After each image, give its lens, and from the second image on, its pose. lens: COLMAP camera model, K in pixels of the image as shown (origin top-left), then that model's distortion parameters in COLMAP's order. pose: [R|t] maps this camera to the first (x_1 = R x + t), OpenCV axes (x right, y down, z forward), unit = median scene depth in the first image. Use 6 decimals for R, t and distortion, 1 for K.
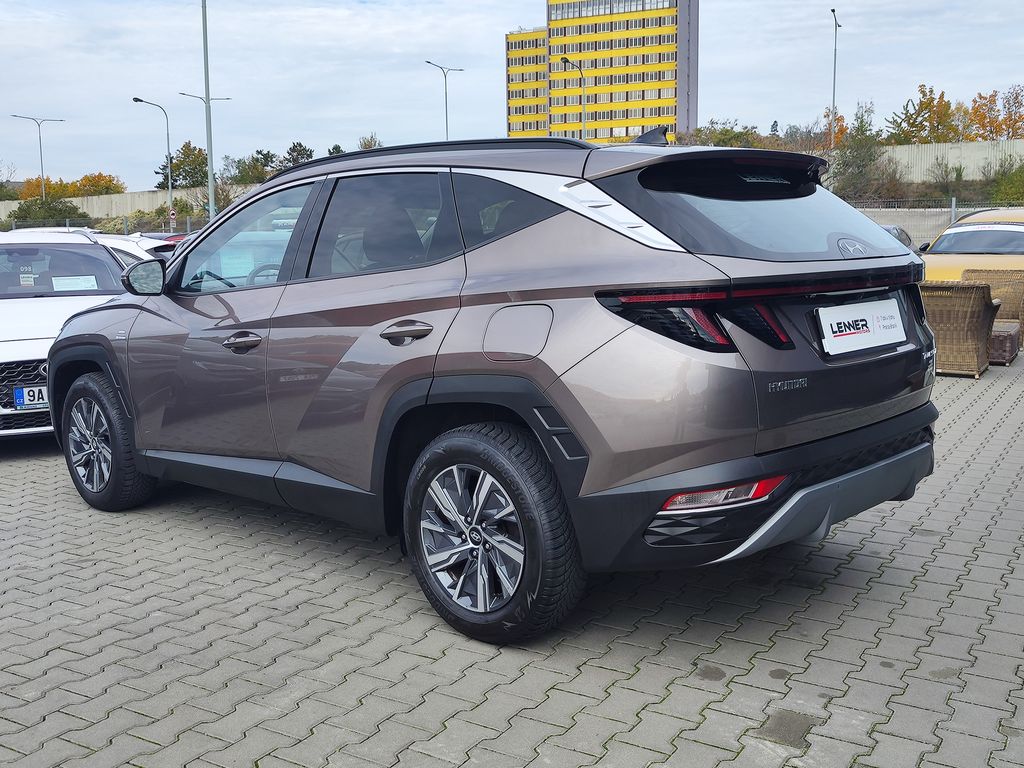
lens RADIAL K [[1057.3, 0, 535.9], [0, 1057.3, 339.6], [0, 0, 1]] dist [0.126685, -0.263430]
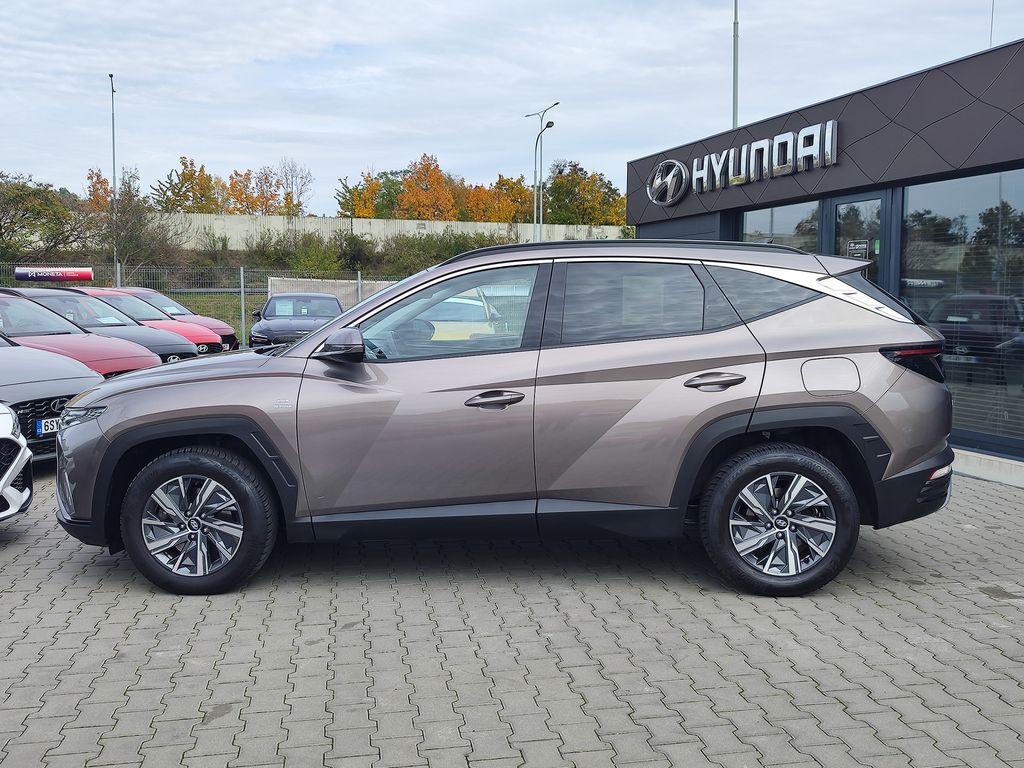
lens RADIAL K [[1057.3, 0, 535.9], [0, 1057.3, 339.6], [0, 0, 1]] dist [0.126685, -0.263430]
pose [[0.734969, -0.010253, 0.678023, -0.989285], [0.050079, 0.997976, -0.039194, -0.015561], [-0.676248, 0.062761, 0.733995, 0.124180]]
